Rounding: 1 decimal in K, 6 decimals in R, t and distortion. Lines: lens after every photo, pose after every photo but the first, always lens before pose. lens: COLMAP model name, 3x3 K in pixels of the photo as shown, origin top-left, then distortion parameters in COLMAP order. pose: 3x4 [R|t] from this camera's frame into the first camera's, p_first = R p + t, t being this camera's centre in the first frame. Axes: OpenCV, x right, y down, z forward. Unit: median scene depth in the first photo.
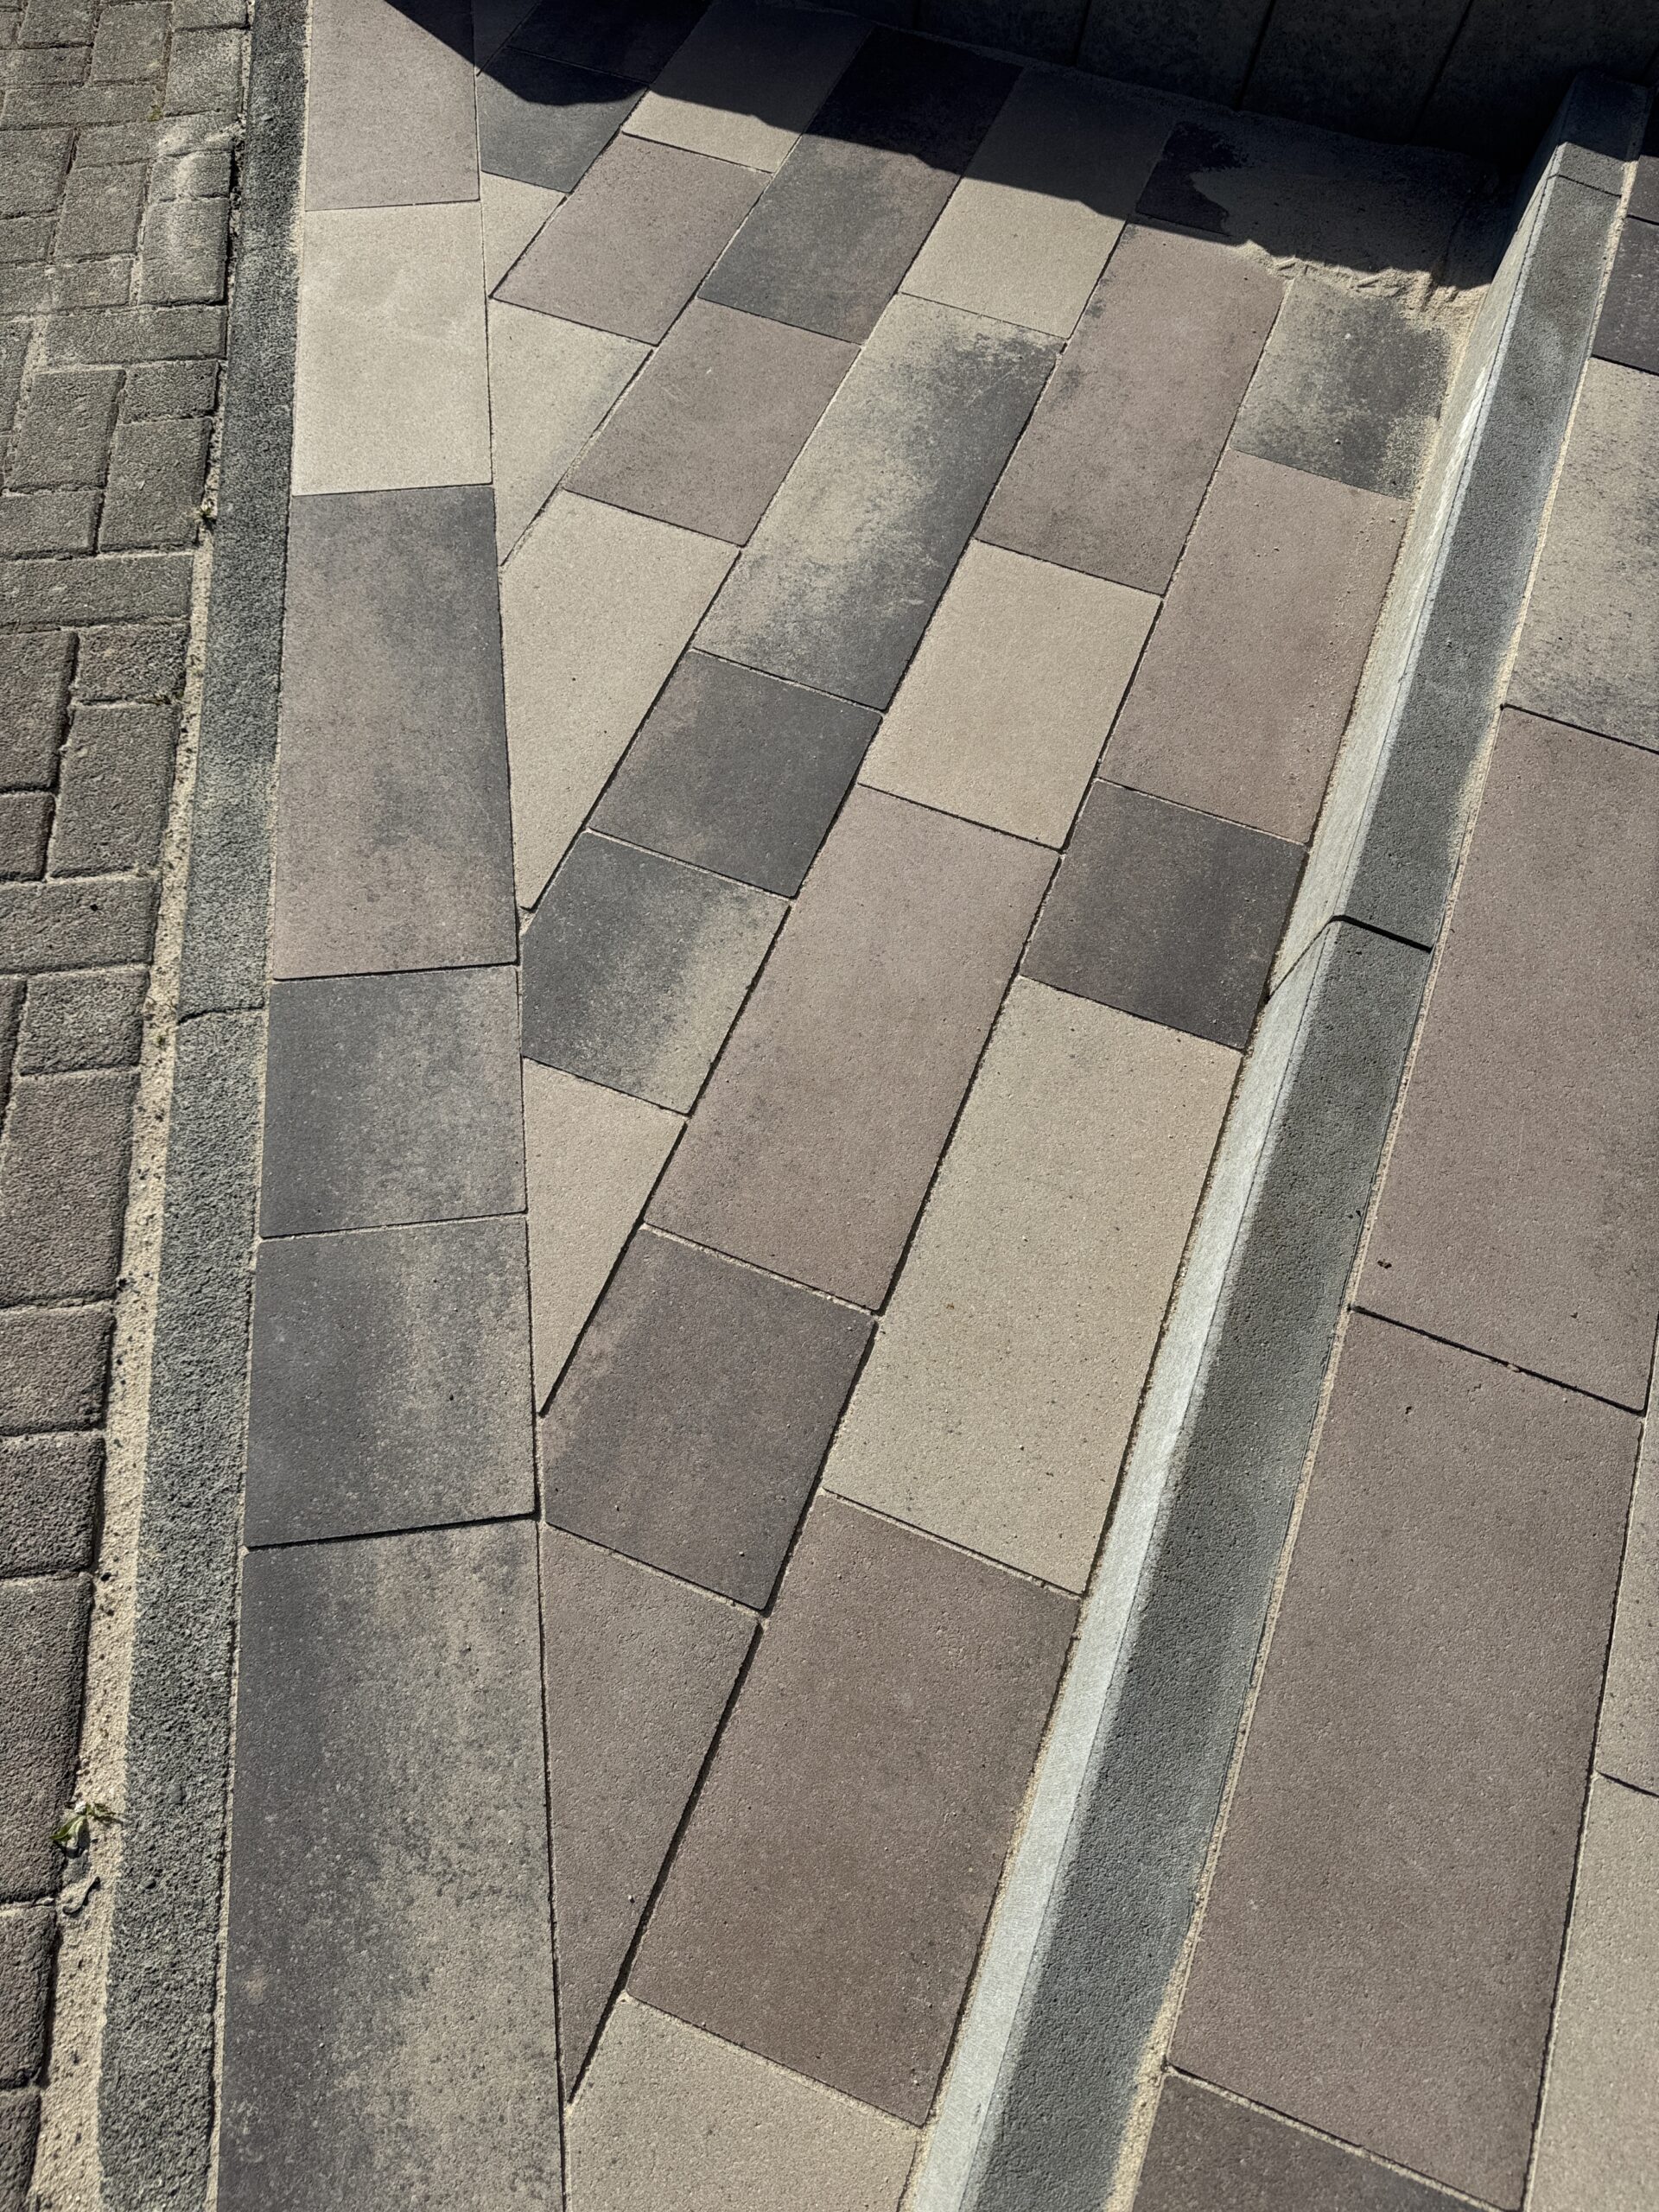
lens RADIAL K [[1566.5, 0, 829.8], [0, 1566.5, 1104.6], [0, 0, 1]] dist [0.005663, -0.000865]
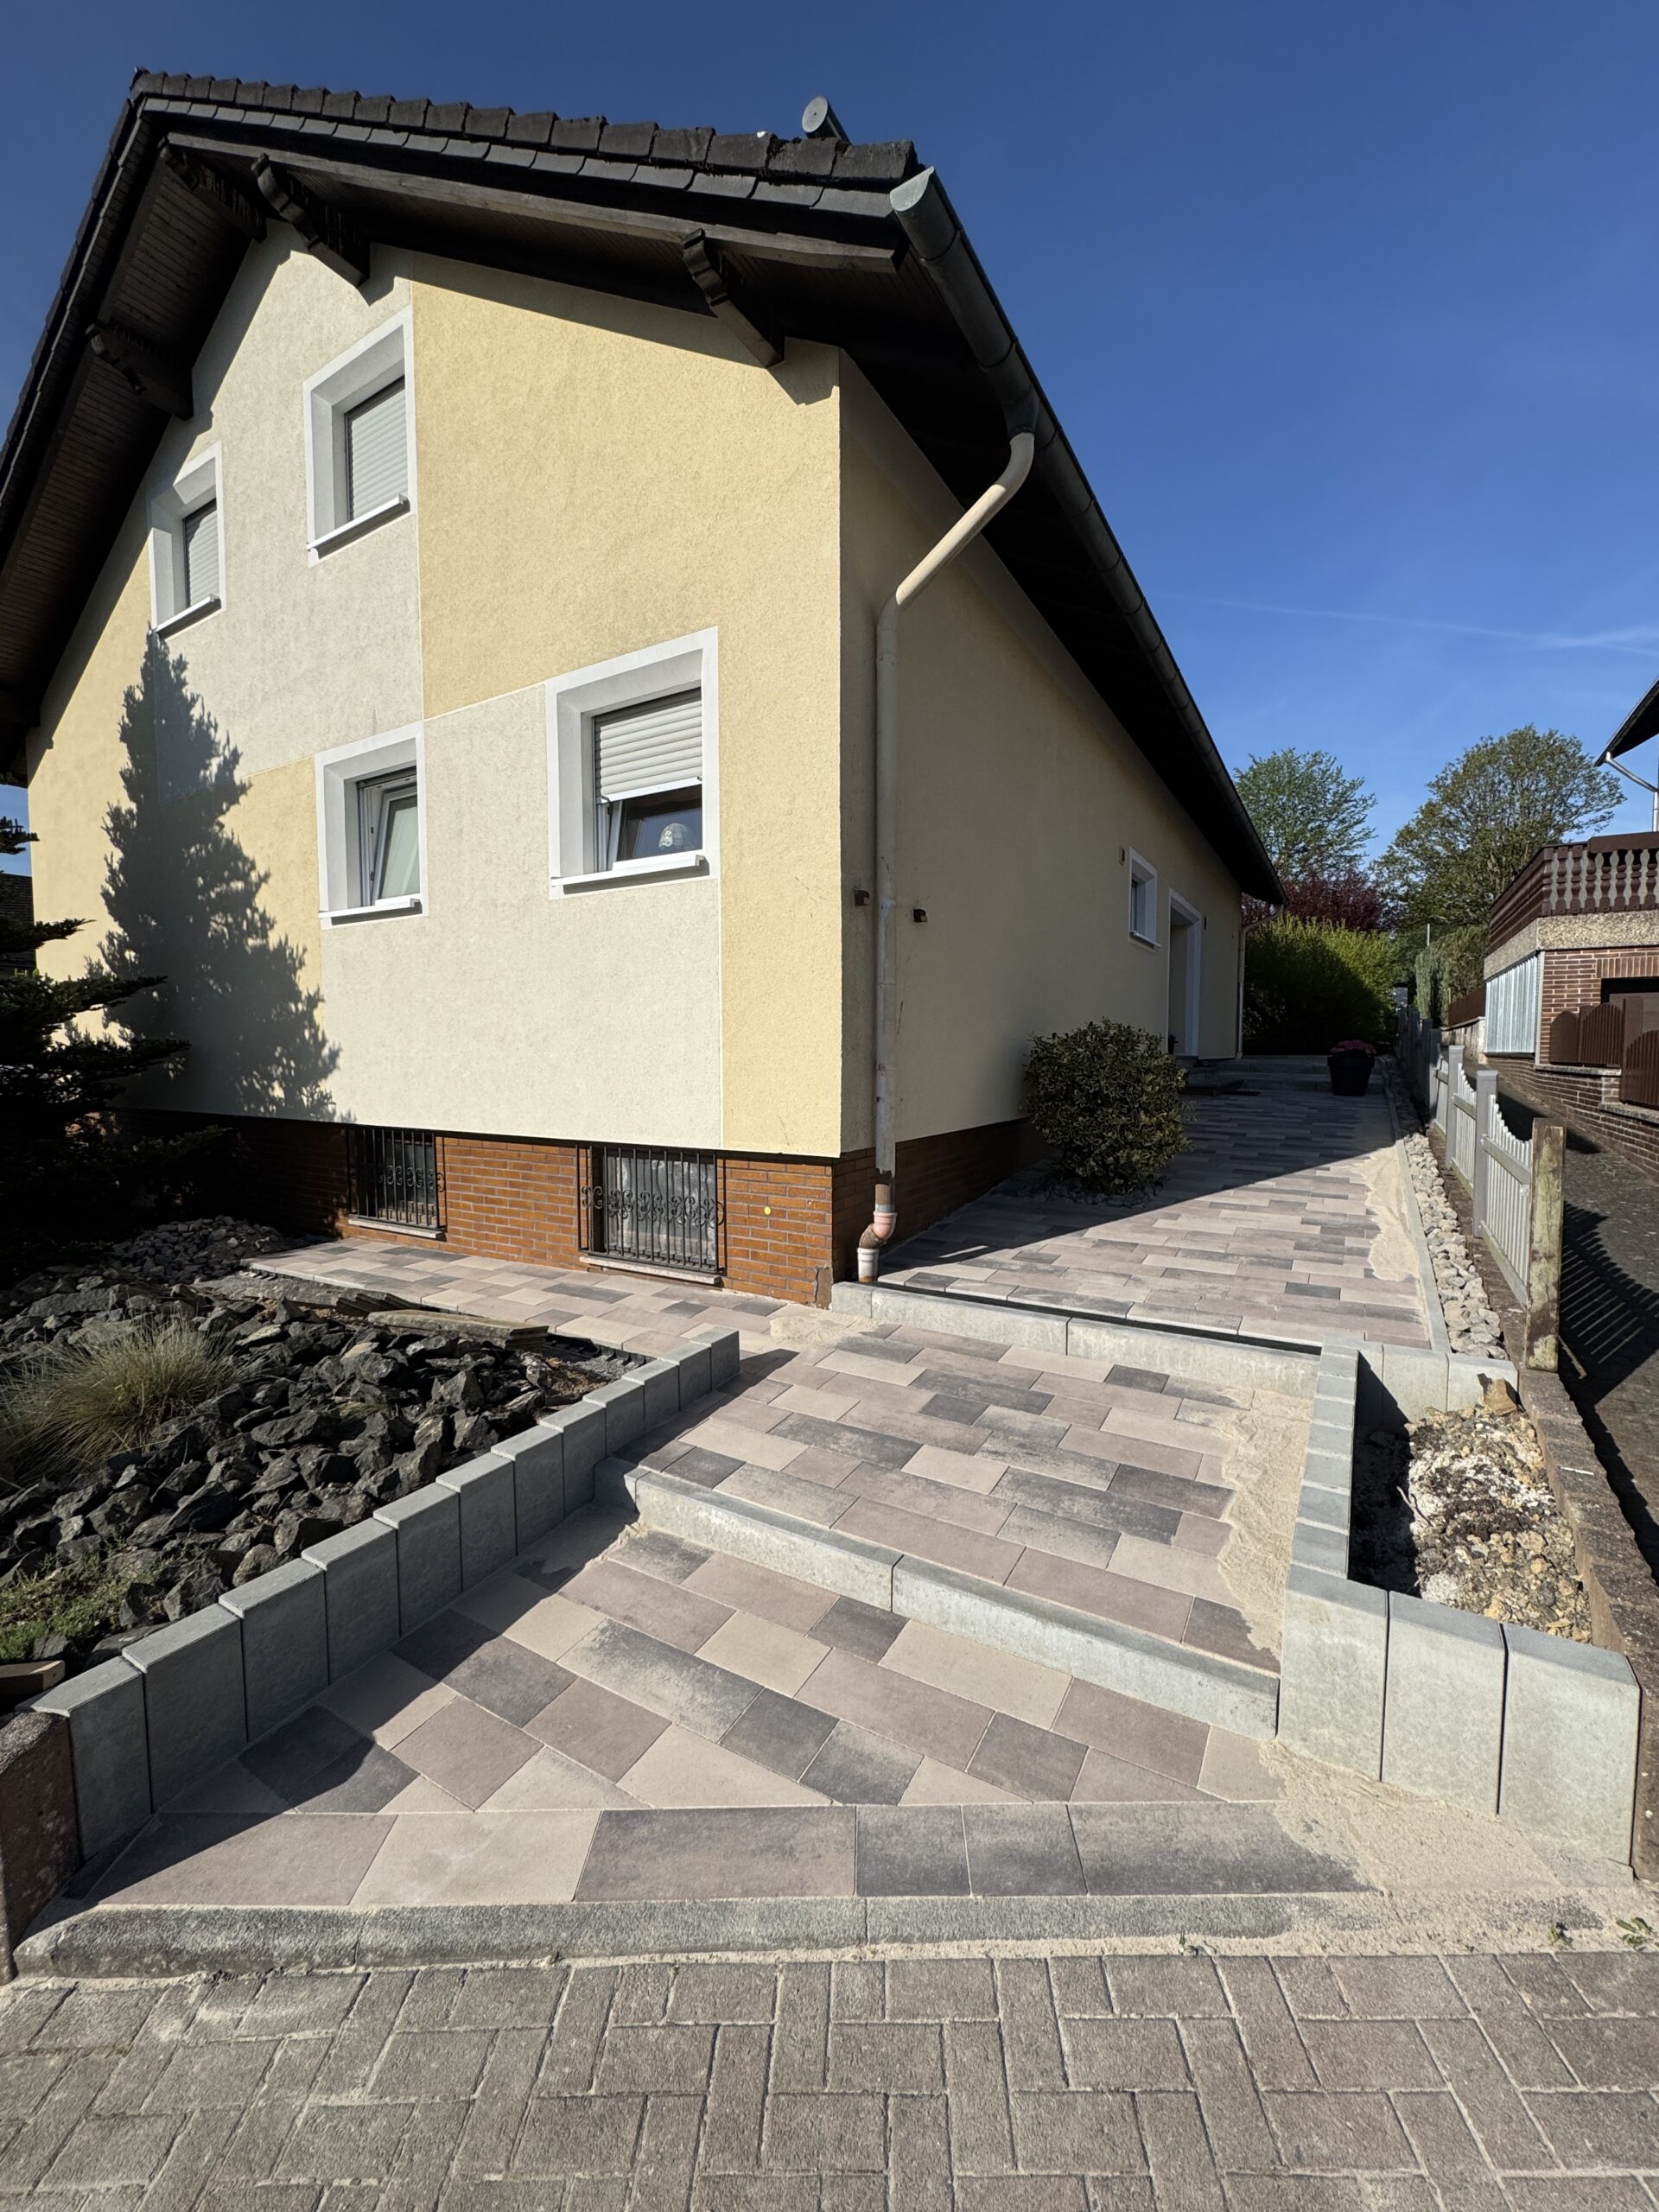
lens RADIAL K [[887.0, 0, 829.2], [0, 887.0, 1106.0], [0, 0, 1]] dist [0.000424, 0.000003]
pose [[0.171008, -0.172691, 0.970018, -1.360707], [0.896996, 0.434597, -0.080764, -0.489809], [-0.407620, 0.883914, 0.229223, -0.354325]]
